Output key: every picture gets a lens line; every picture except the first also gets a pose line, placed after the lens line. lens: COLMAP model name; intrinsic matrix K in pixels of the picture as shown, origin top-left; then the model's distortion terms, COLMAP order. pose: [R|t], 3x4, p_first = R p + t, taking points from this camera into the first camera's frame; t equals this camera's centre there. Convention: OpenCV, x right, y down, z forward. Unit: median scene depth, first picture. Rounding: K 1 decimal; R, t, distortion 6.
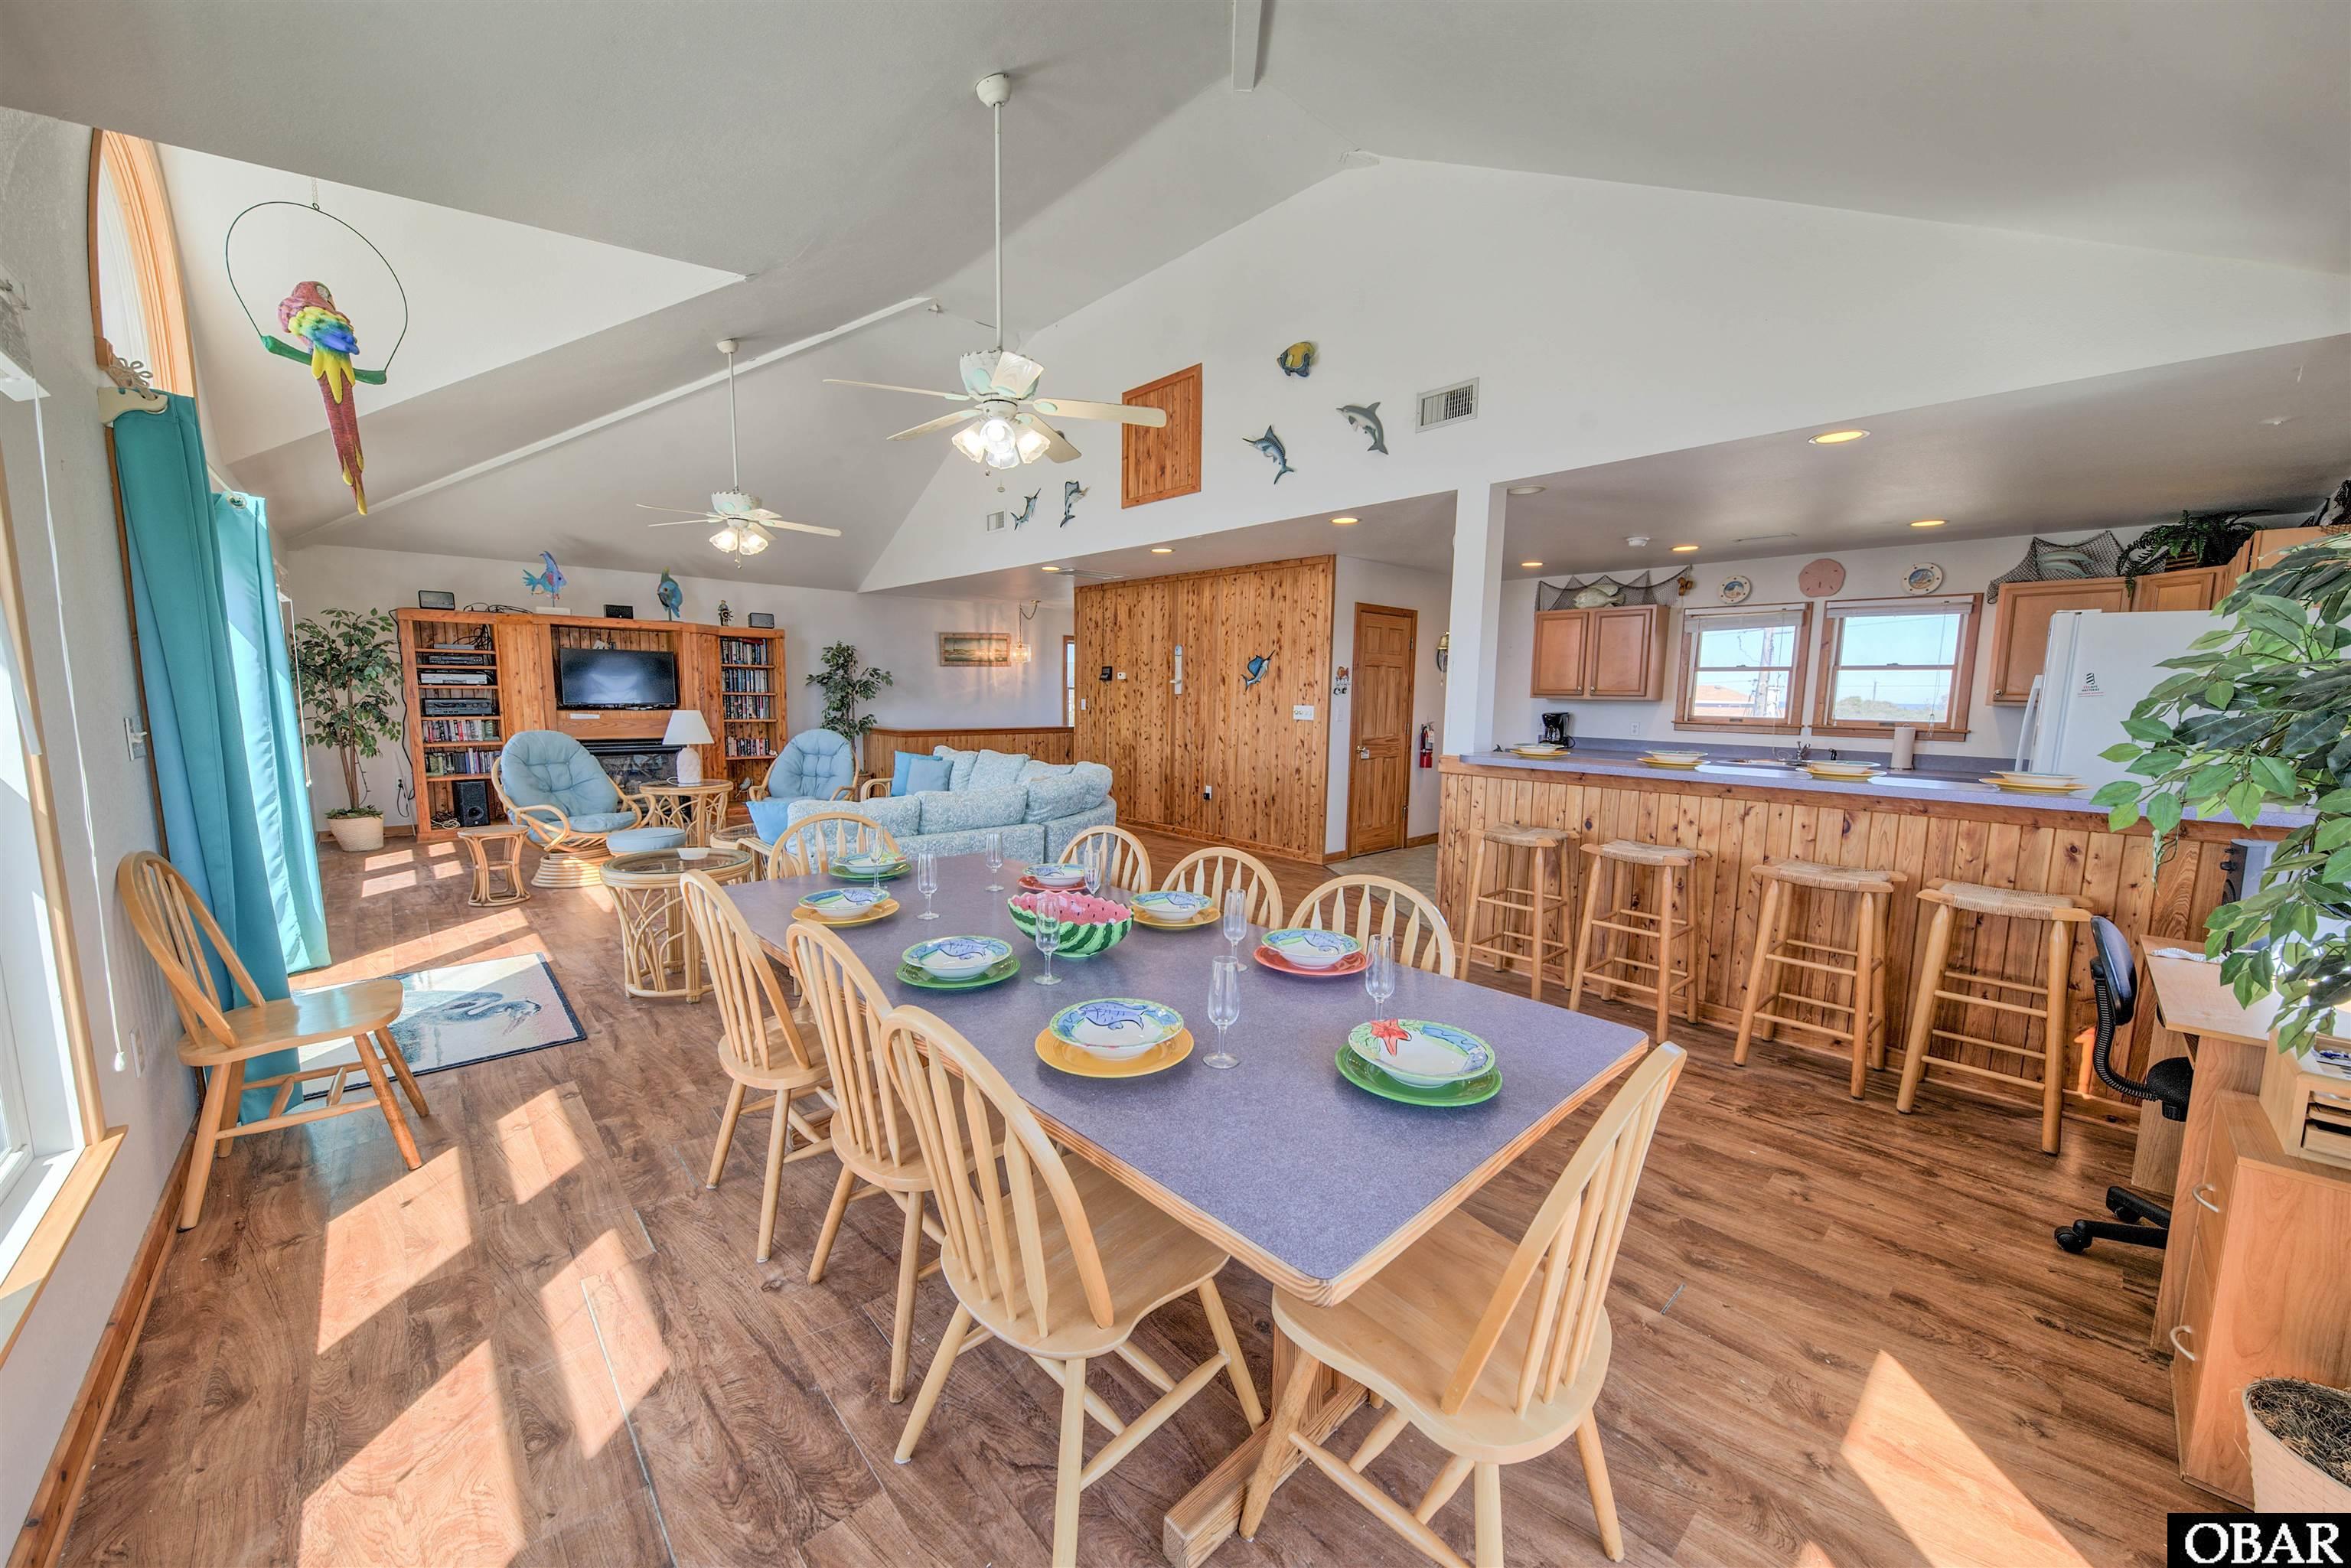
lens RADIAL K [[839.0, 0, 1175.3], [0, 839.0, 790.6], [0, 0, 1]] dist [-0.001957, -0.000197]
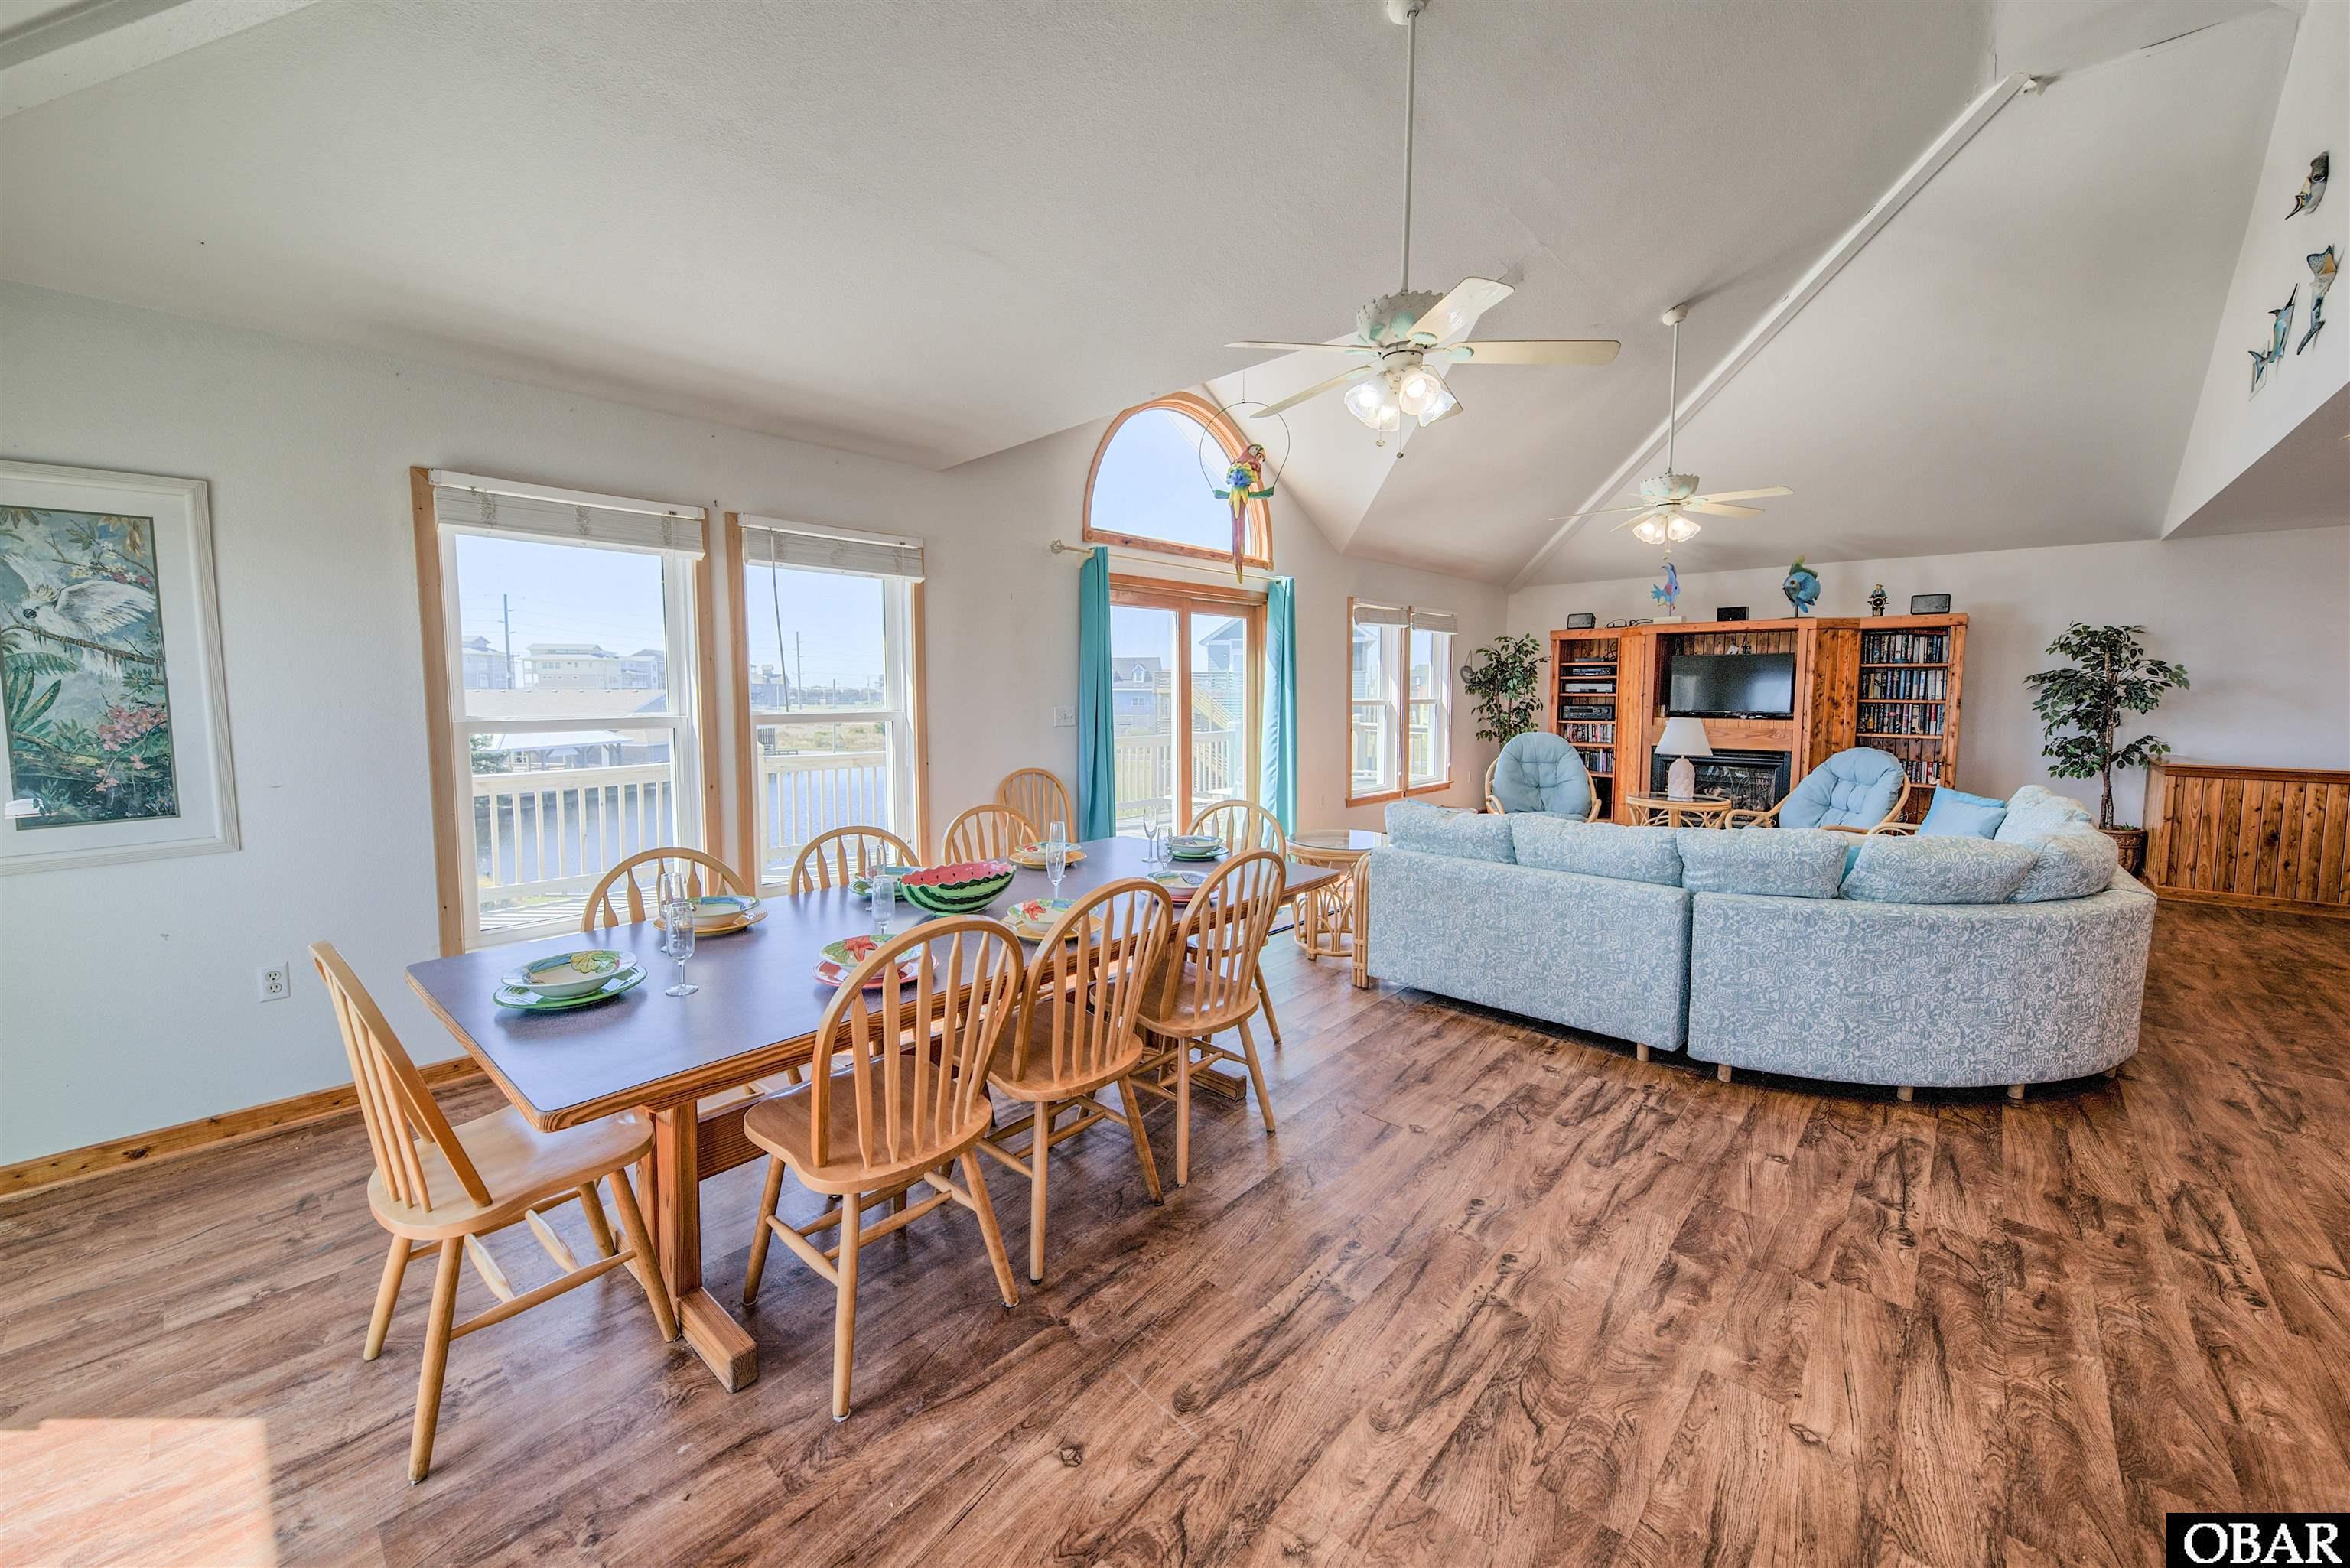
lens RADIAL K [[893.3, 0, 1174.1], [0, 893.3, 770.5], [0, 0, 1]] dist [-0.000016, -0.000036]
pose [[0.078382, 0.076665, -0.993971, 0.310018], [-0.118820, 0.990650, 0.067039, -0.033987], [0.989817, 0.112849, 0.086758, 0.329593]]
